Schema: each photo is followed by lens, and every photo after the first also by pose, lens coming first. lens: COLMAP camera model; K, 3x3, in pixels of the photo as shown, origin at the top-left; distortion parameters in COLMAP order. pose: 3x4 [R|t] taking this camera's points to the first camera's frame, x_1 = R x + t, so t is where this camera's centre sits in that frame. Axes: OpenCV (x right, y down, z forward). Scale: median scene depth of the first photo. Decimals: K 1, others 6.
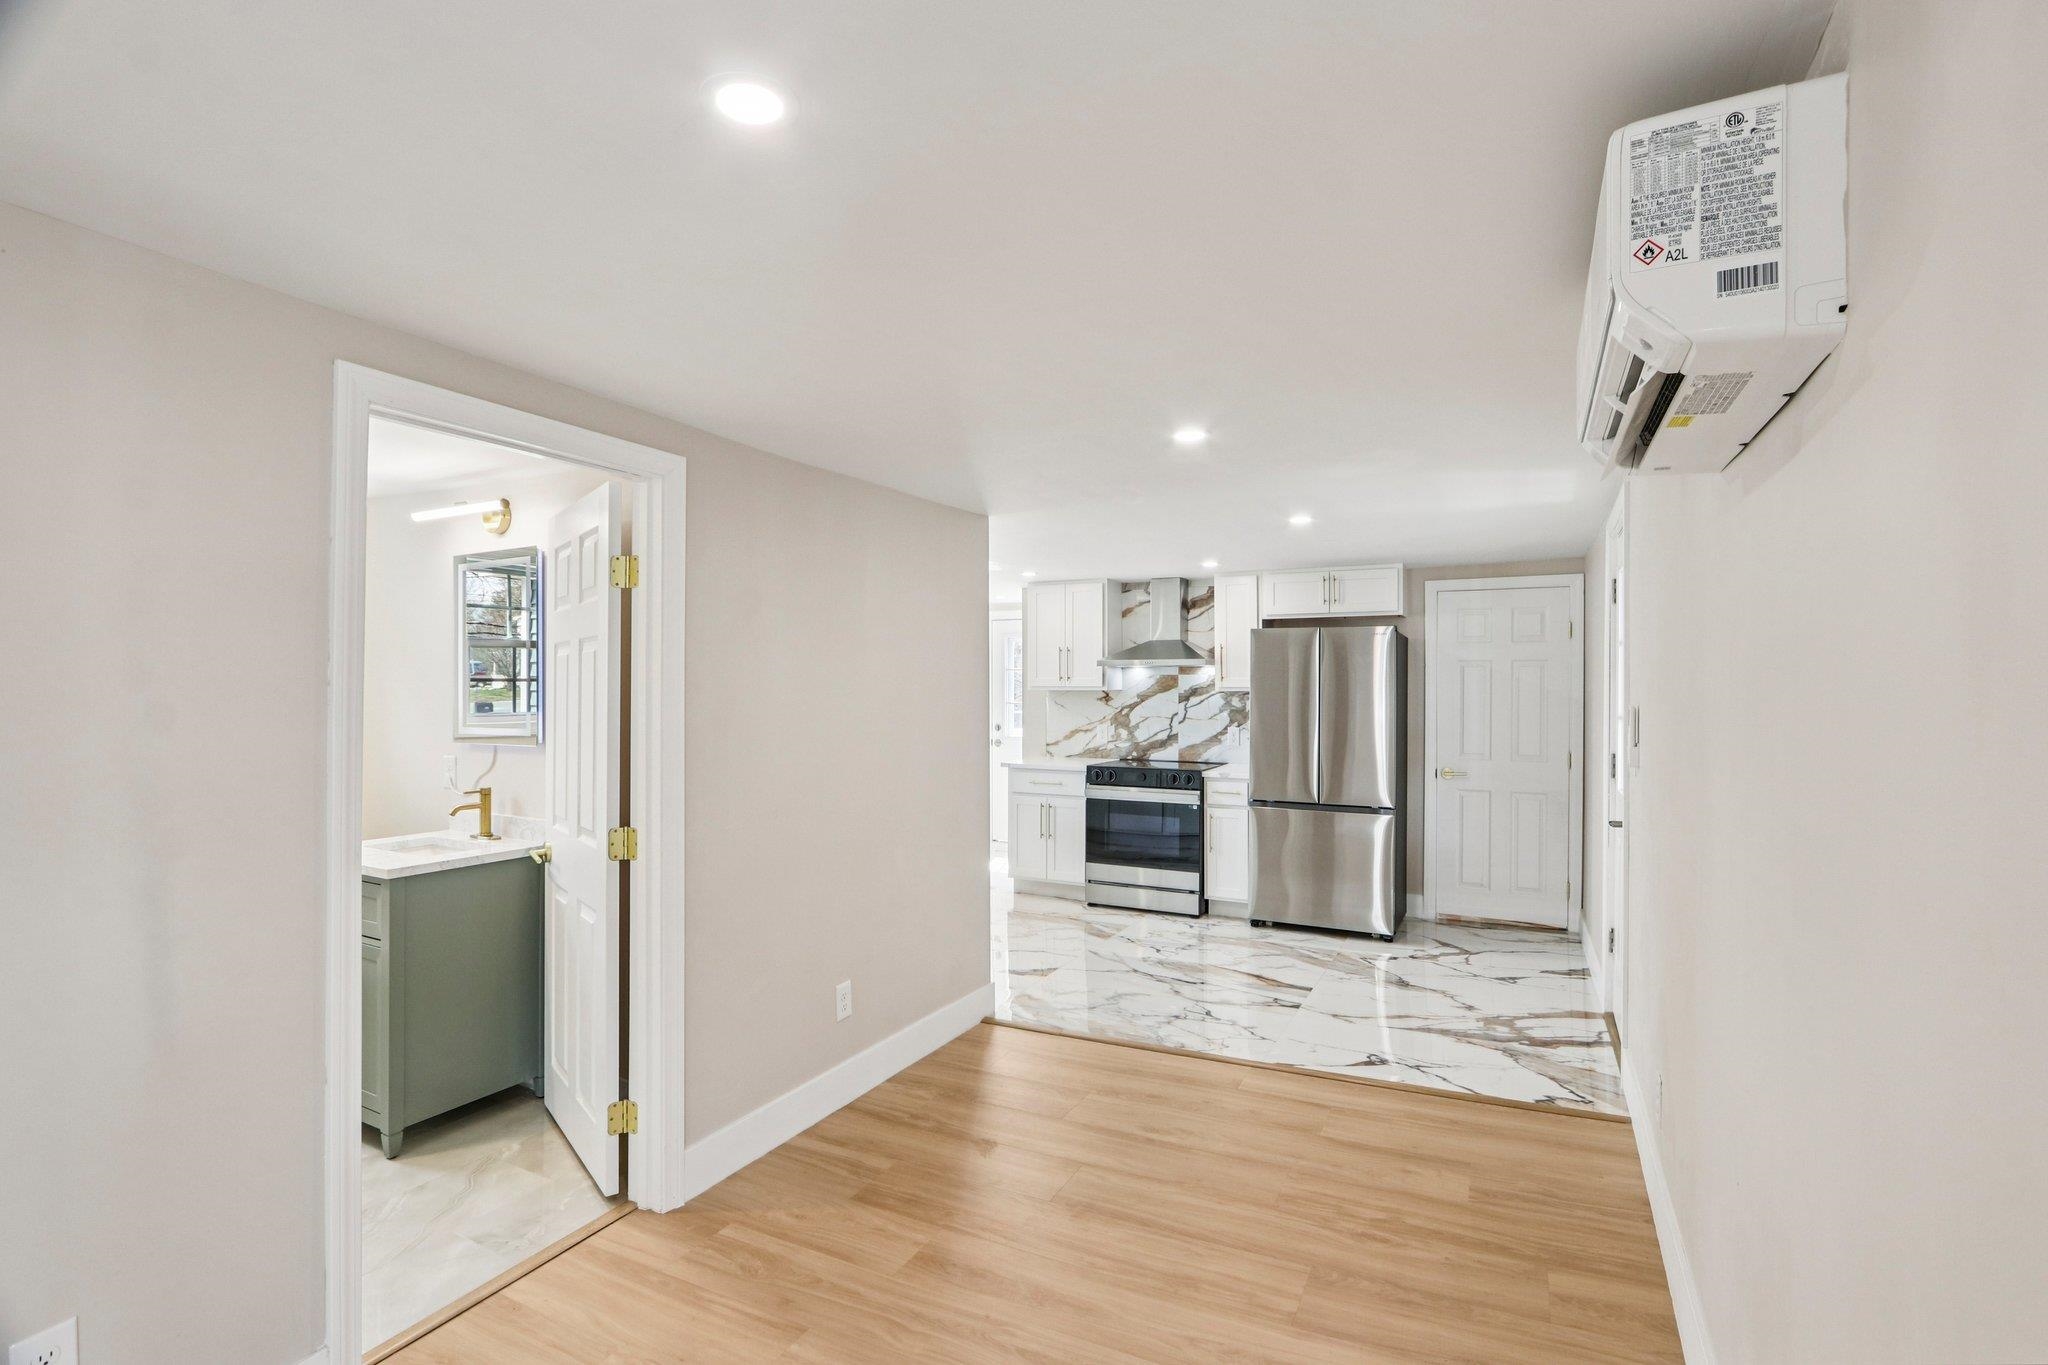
lens RADIAL K [[983.8, 0, 1027.1], [0, 983.8, 688.3], [0, 0, 1]] dist [-0.009512, -0.001972]
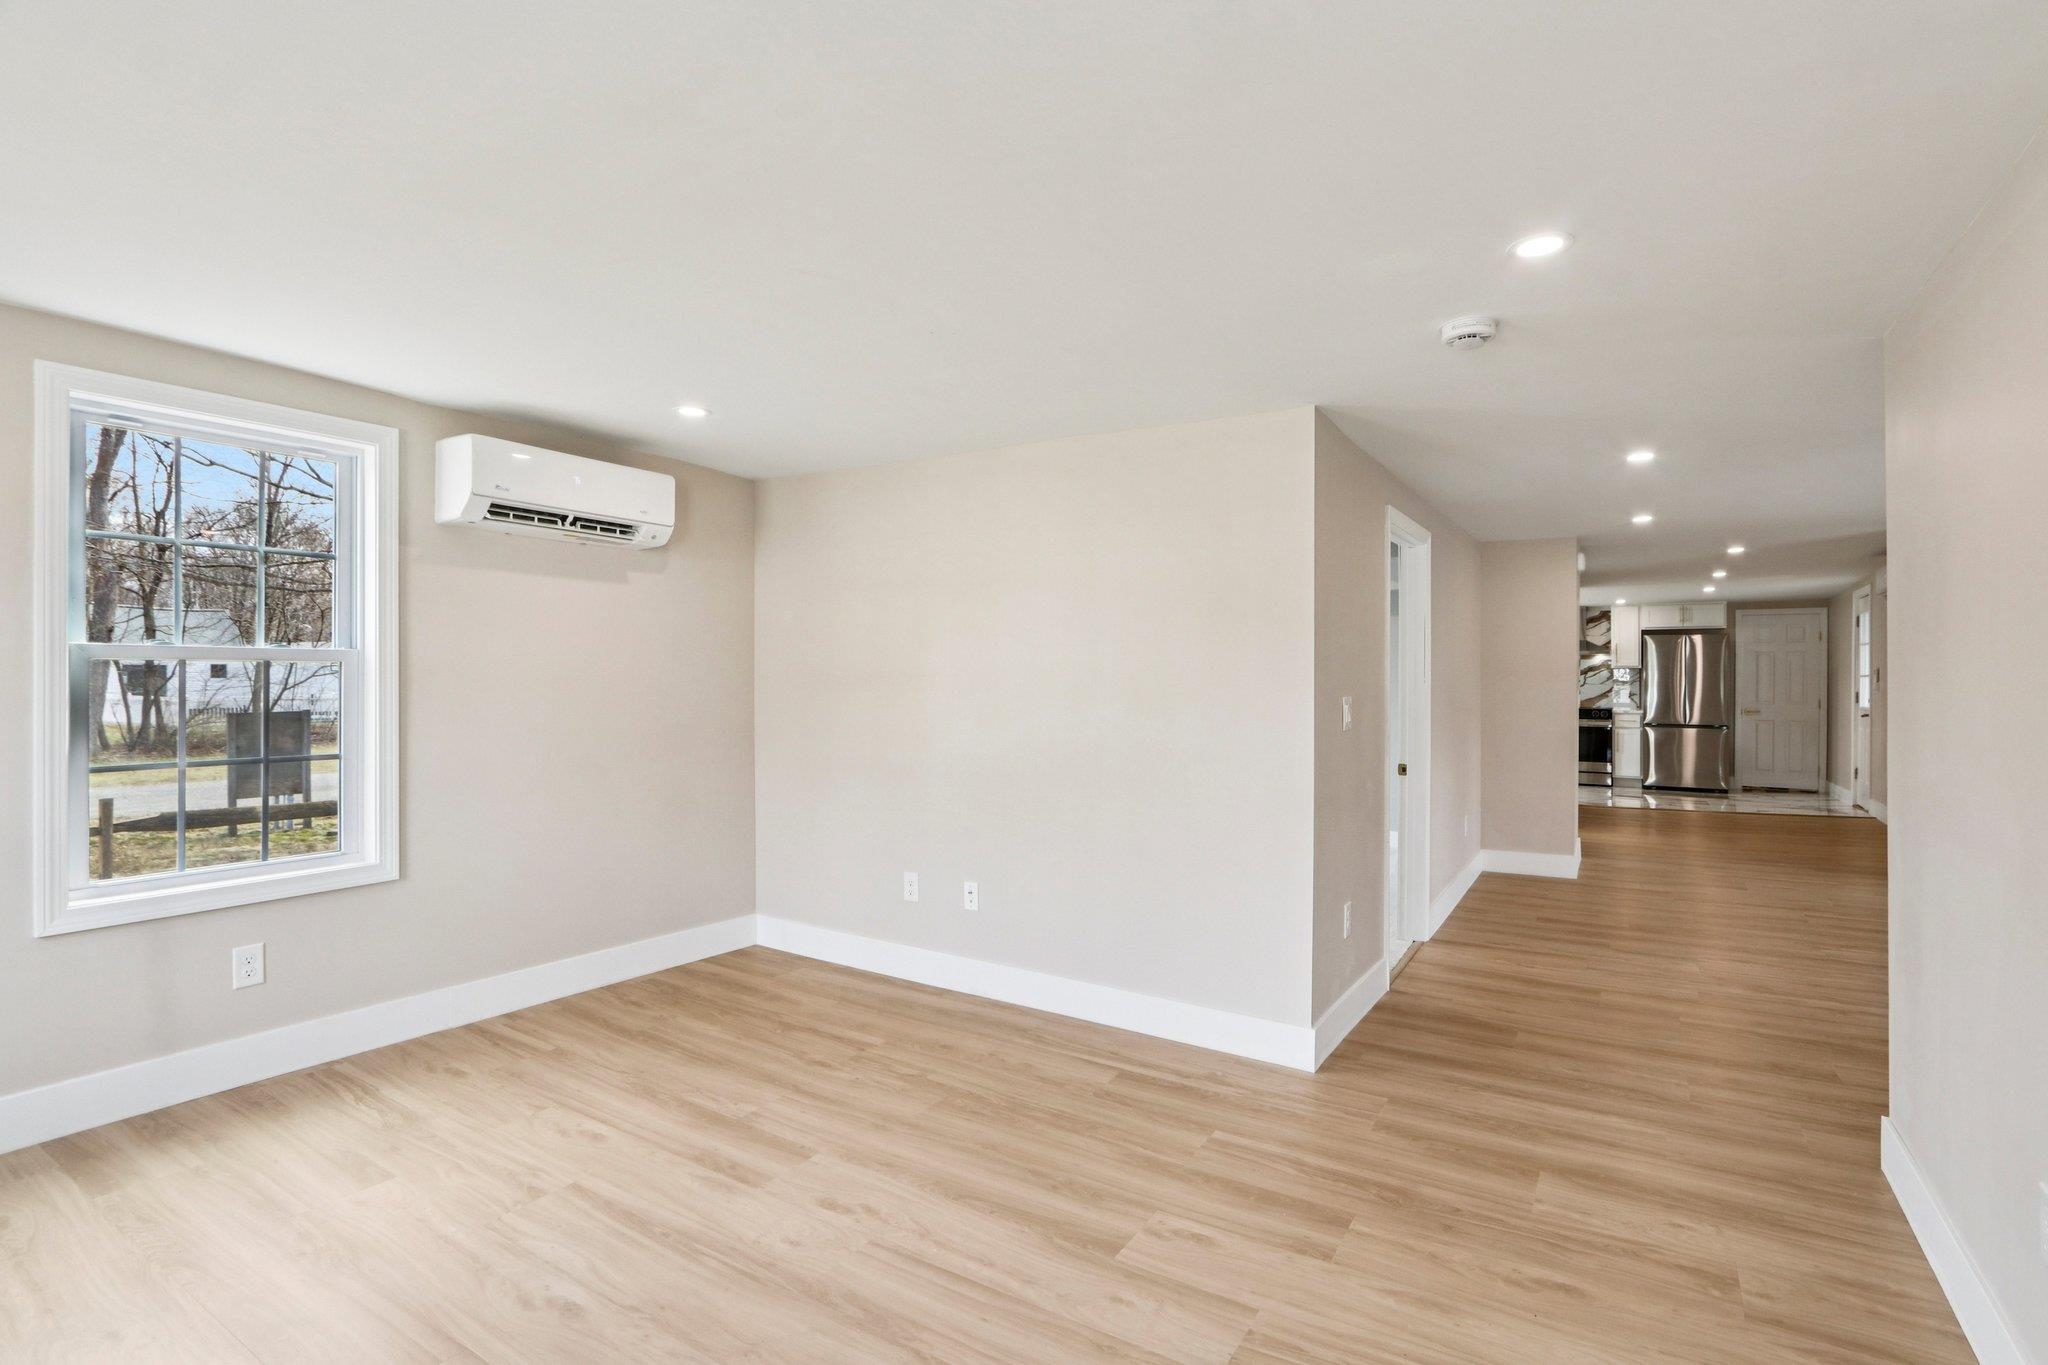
lens RADIAL K [[983.8, 0, 1027.1], [0, 983.8, 688.3], [0, 0, 1]] dist [-0.009512, -0.001972]
pose [[0.994742, 0.004567, -0.102307, -0.689743], [-0.003899, 0.999970, 0.006727, 0.031356], [0.102335, -0.006293, 0.994730, -0.922020]]
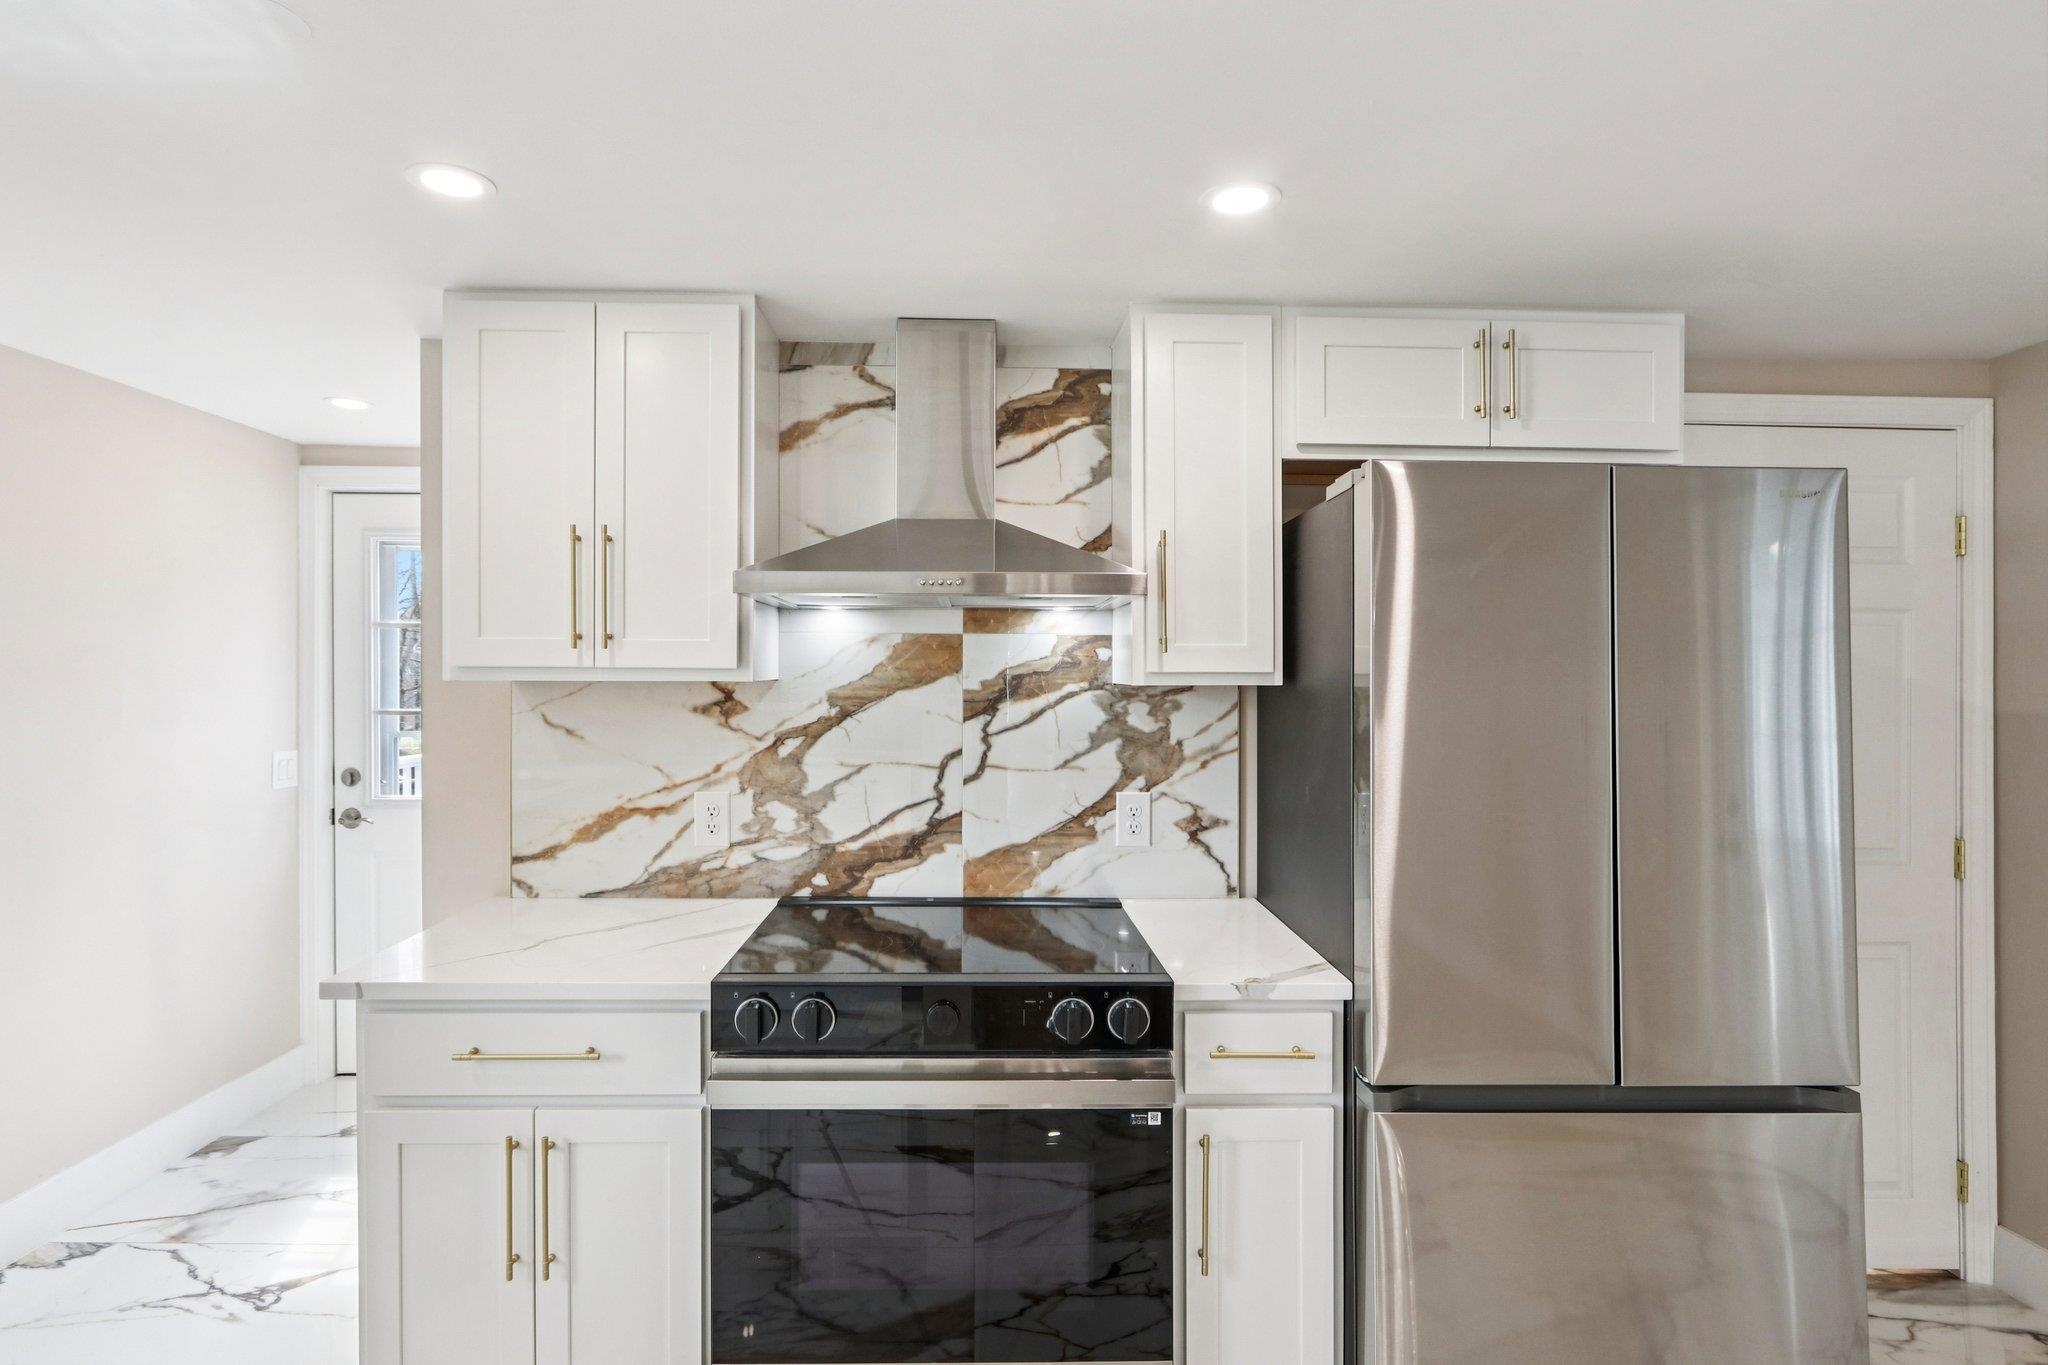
lens RADIAL K [[1138.9, 0, 1026.2], [0, 1138.9, 689.4], [0, 0, 1]] dist [-0.015425, 0.002946]
pose [[0.884588, -0.001887, 0.466369, -0.003746], [-0.003038, 0.999947, 0.009808, 0.000919], [-0.466363, -0.010092, 0.884536, 0.669644]]
